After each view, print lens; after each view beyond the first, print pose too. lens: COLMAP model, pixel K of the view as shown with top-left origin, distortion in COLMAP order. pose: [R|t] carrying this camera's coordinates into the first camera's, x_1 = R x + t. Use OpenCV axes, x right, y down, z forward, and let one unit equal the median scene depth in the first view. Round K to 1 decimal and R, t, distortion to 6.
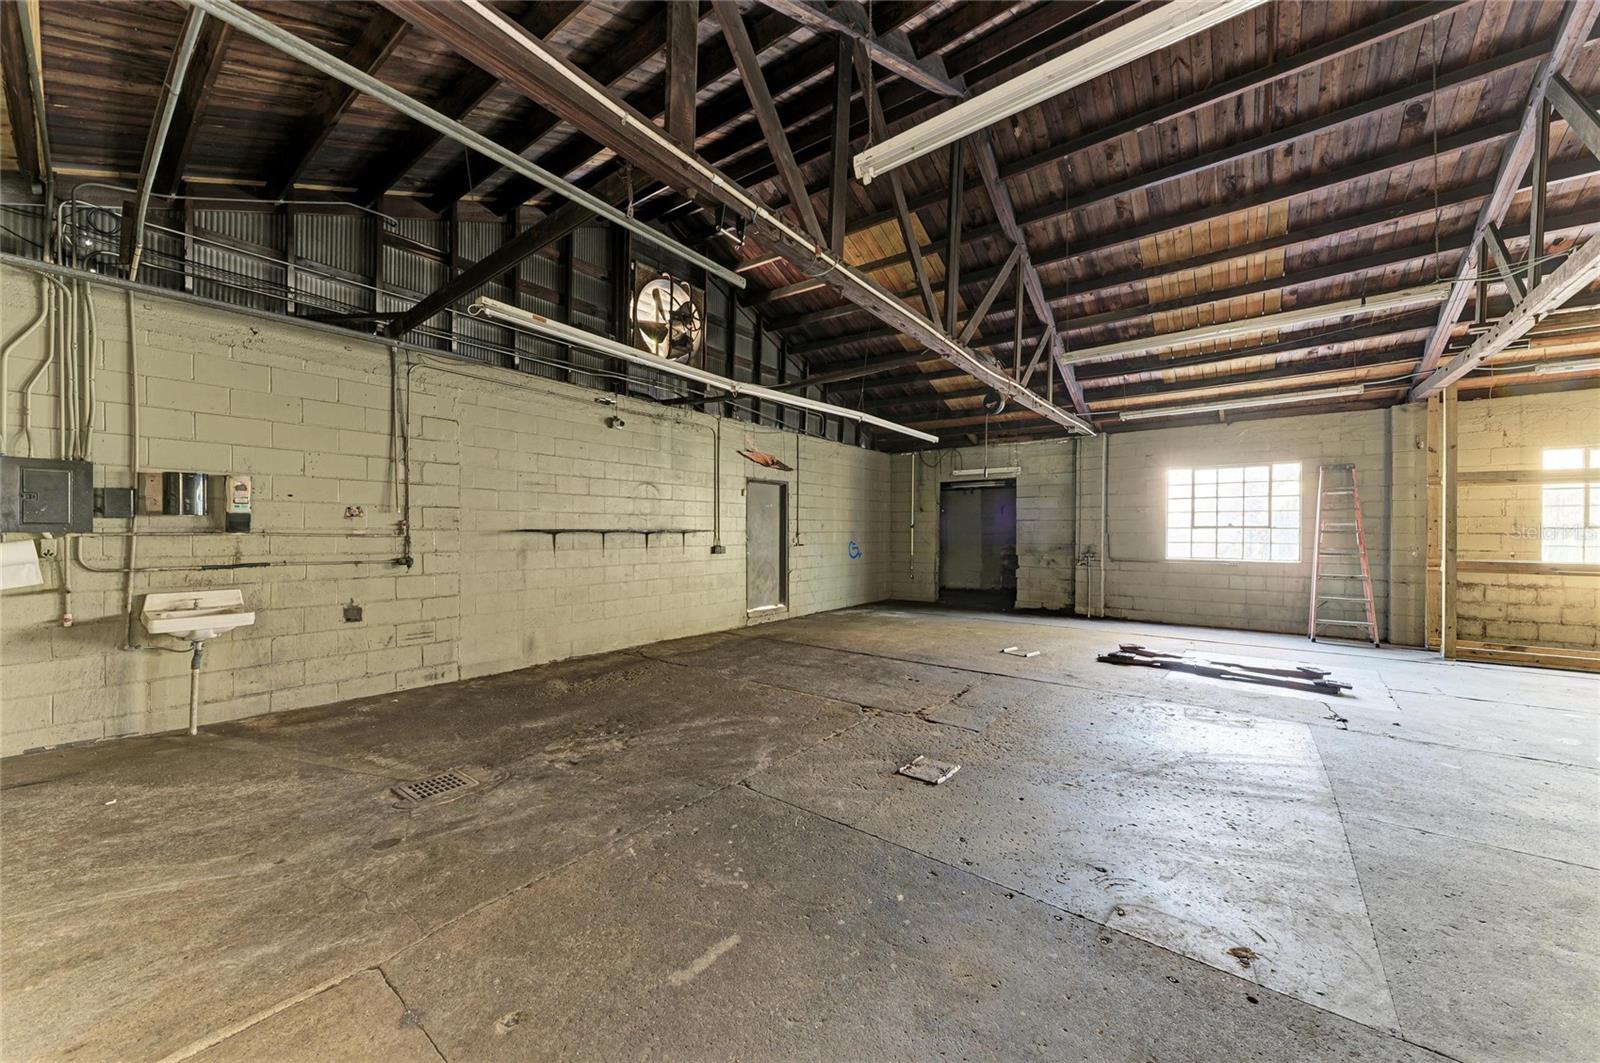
lens RADIAL K [[574.6, 0, 805.3], [0, 574.6, 537.7], [0, 0, 1]] dist [0.003312, -0.001489]
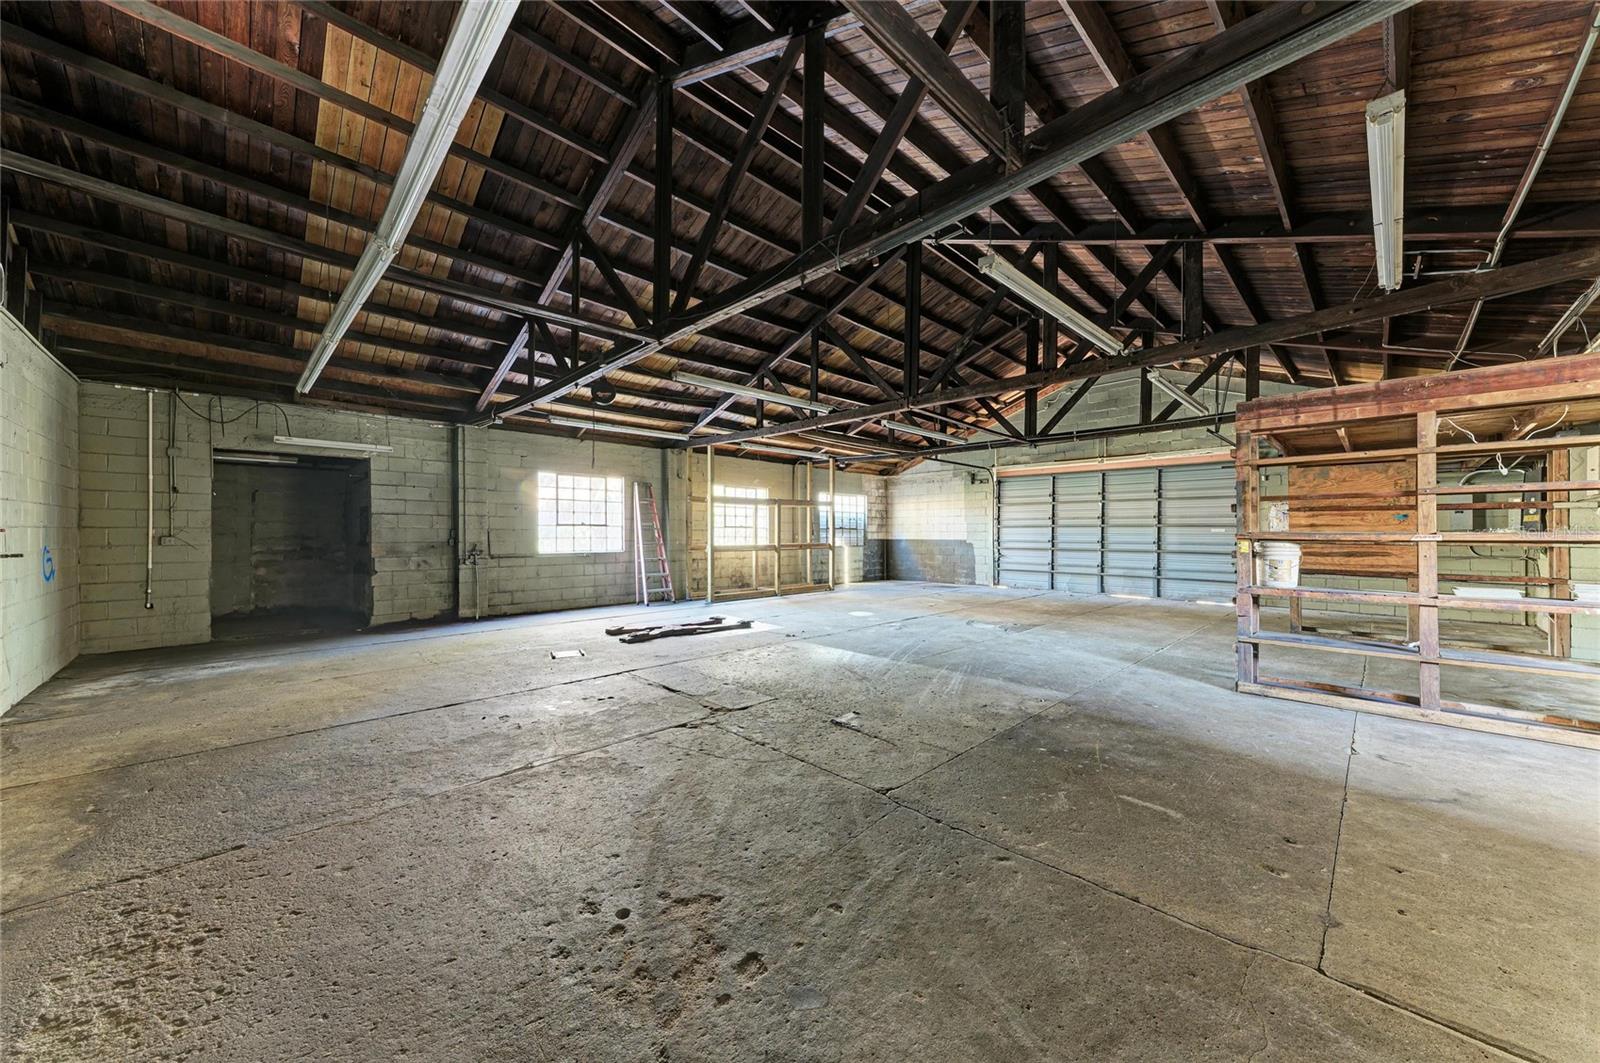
lens RADIAL K [[574.6, 0, 793.2], [0, 574.6, 538.6], [0, 0, 1]] dist [0.003312, -0.001489]
pose [[0.130715, -0.013397, 0.991330, -0.518299], [0.009124, 0.999883, 0.012309, -0.000444], [-0.991378, 0.007436, 0.130821, 0.500539]]
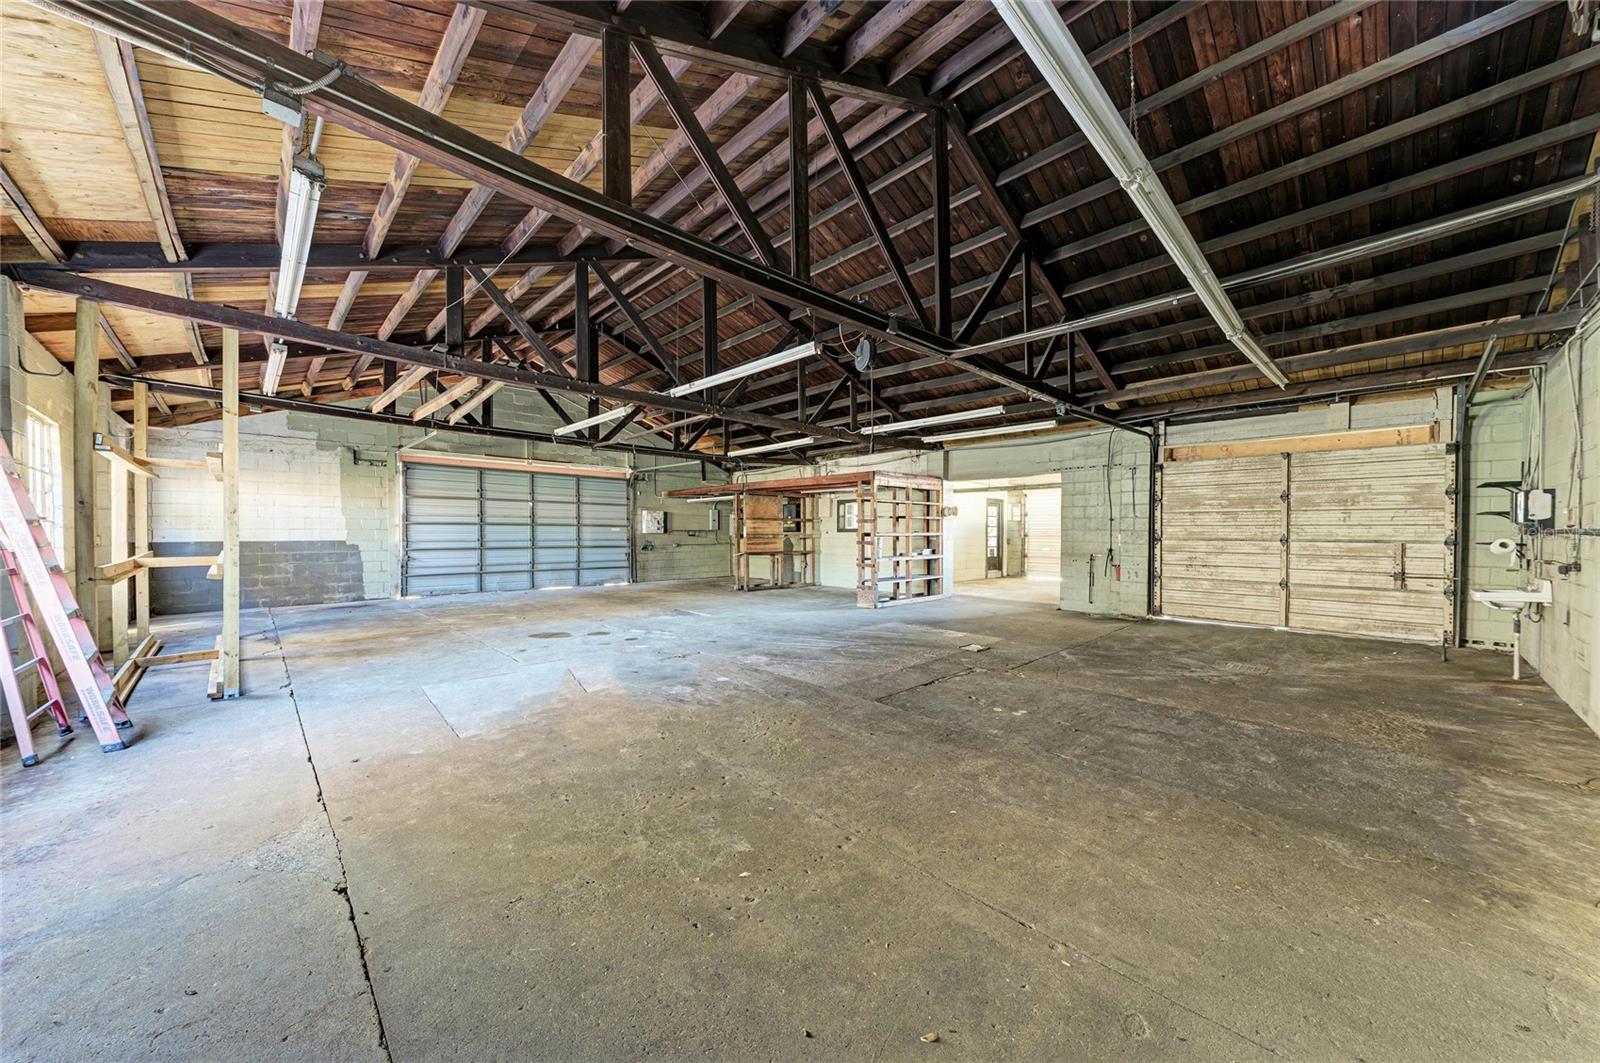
lens RADIAL K [[574.6, 0, 803.7], [0, 574.6, 537.1], [0, 0, 1]] dist [0.003312, -0.001489]
pose [[-0.990996, -0.008513, 0.133617, 0.239967], [-0.005768, 0.999765, 0.020919, -0.012542], [-0.133764, 0.019960, -0.990812, 1.521276]]
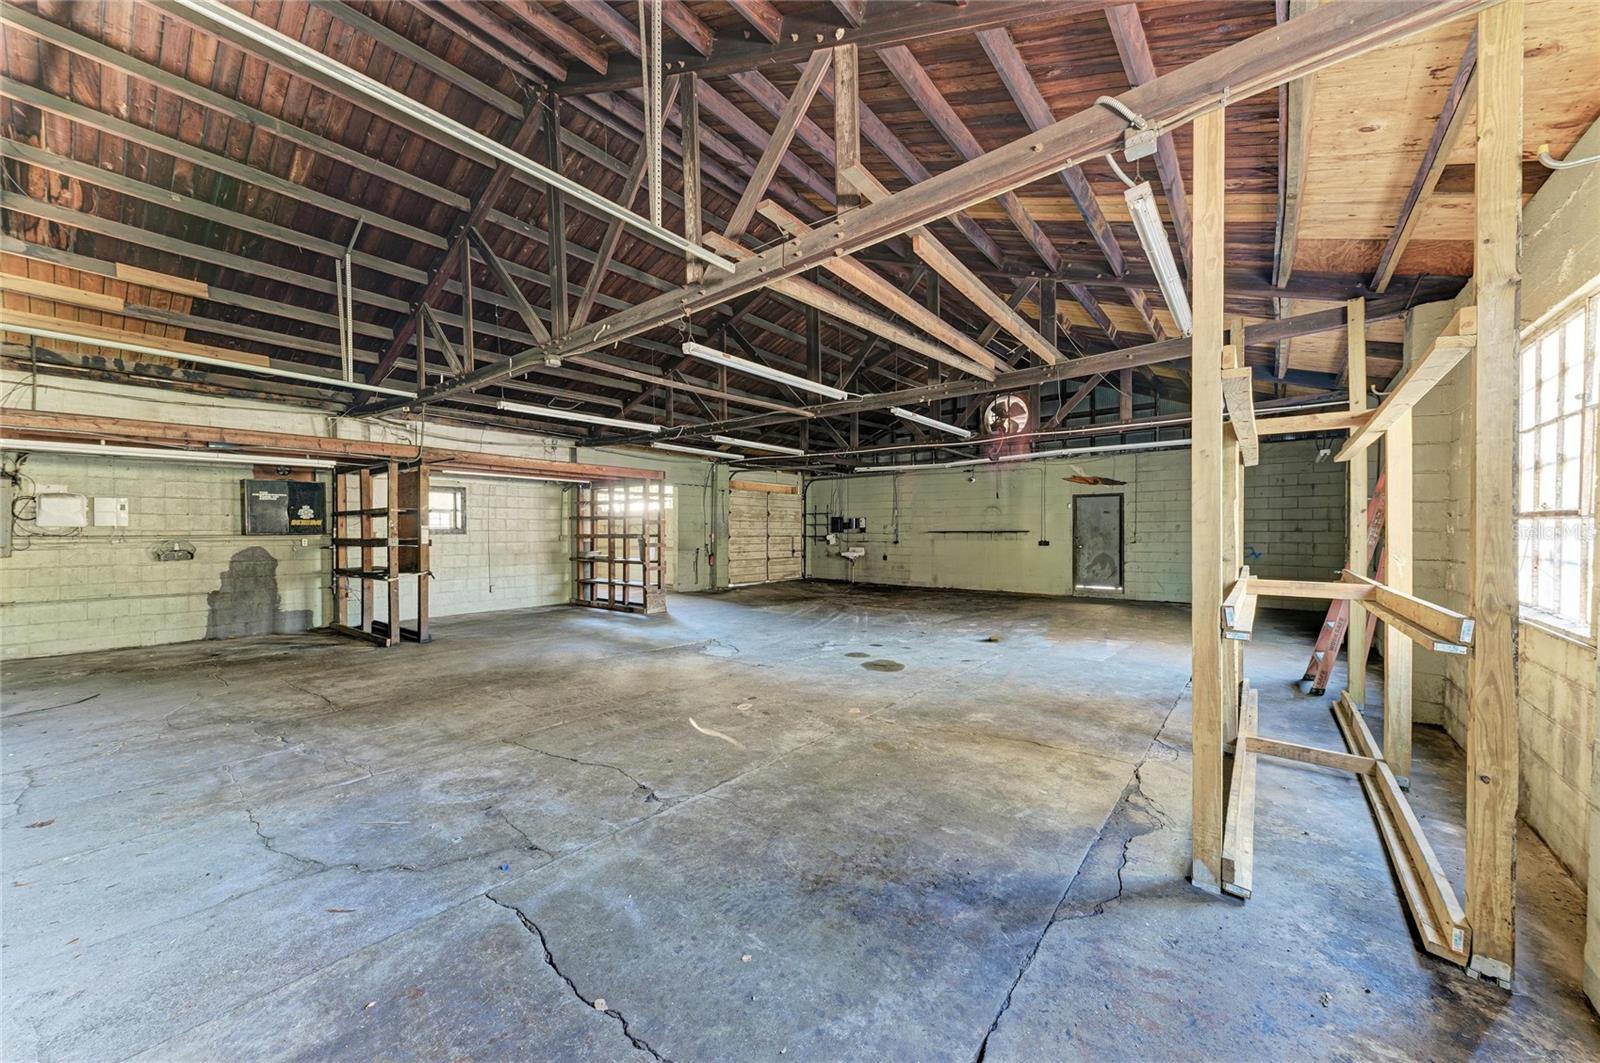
lens RADIAL K [[574.6, 0, 809.9], [0, 574.6, 538.4], [0, 0, 1]] dist [0.003312, -0.001489]
pose [[-0.014381, 0.003267, -0.999891, 1.743372], [-0.012160, 0.999920, 0.003442, 0.011904], [0.999823, 0.012208, -0.014340, 0.434466]]
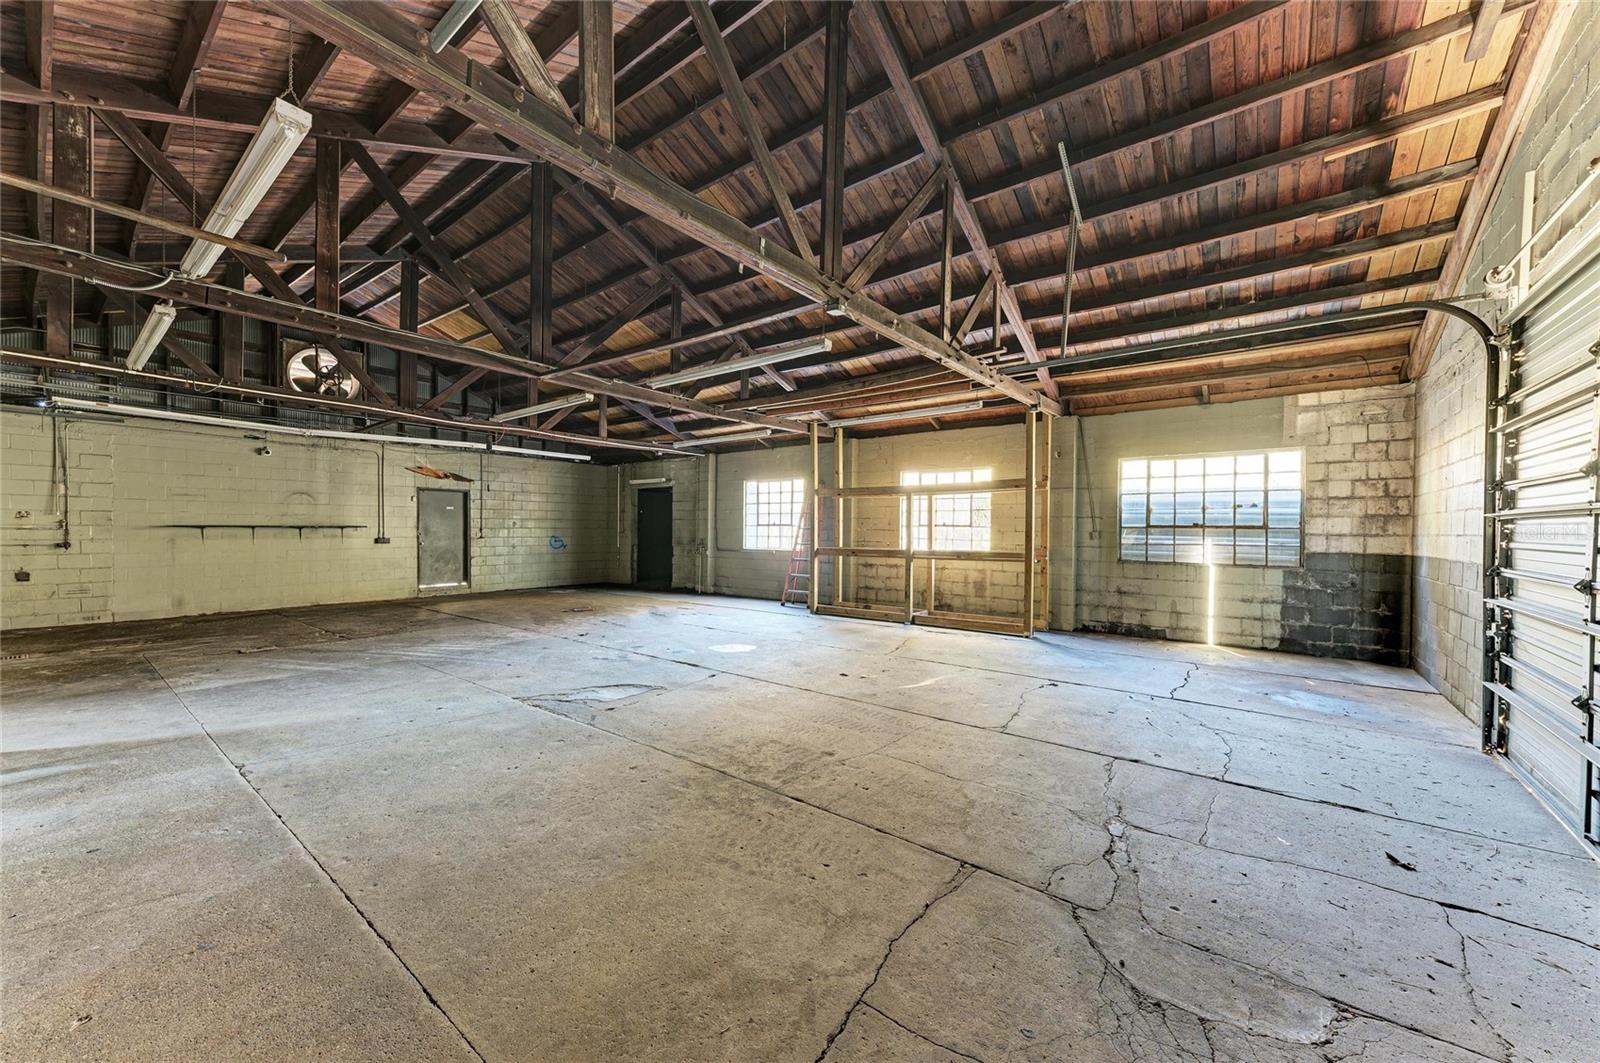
lens RADIAL K [[574.6, 0, 798.5], [0, 574.6, 541.1], [0, 0, 1]] dist [0.003312, -0.001489]
pose [[0.999997, 0.001833, 0.001813, 0.997339], [-0.001852, 0.999943, 0.010556, 0.006948], [-0.001793, -0.010559, 0.999943, -0.449484]]
